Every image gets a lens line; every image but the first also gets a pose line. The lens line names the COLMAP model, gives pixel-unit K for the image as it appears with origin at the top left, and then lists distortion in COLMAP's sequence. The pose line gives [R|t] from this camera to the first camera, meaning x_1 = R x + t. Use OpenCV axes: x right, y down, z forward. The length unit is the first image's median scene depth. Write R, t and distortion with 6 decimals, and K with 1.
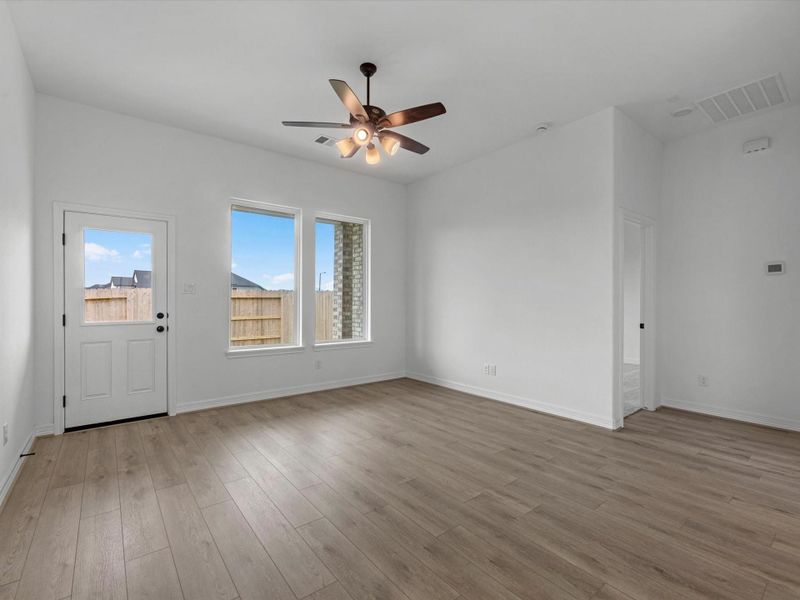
lens RADIAL K [[367.1, 0, 400.3], [0, 367.1, 304.1], [0, 0, 1]] dist [0.001986, 0.000369]
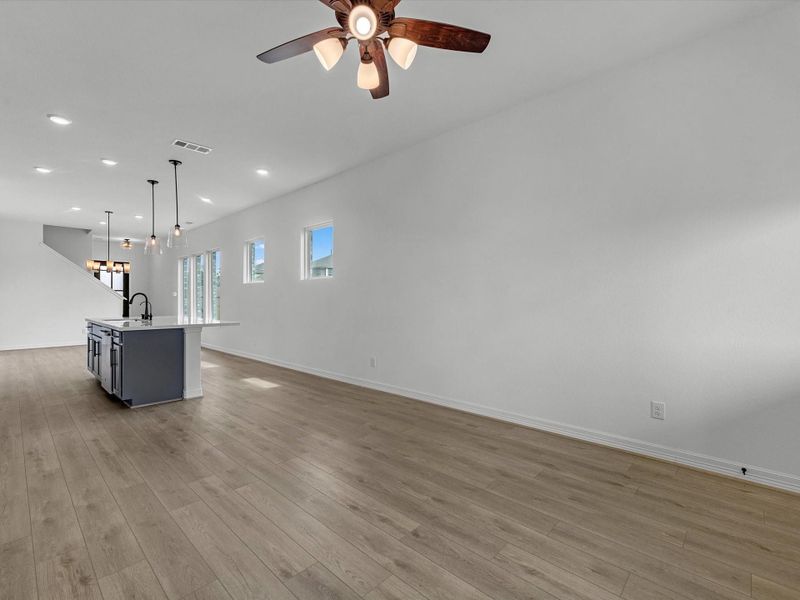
lens RADIAL K [[367.1, 0, 399.5], [0, 367.1, 298.9], [0, 0, 1]] dist [0.001986, 0.000369]
pose [[-0.989167, -0.002157, -0.146780, -0.063628], [-0.003363, 0.999963, 0.007966, -0.010176], [0.146758, 0.008373, -0.989137, 1.815308]]
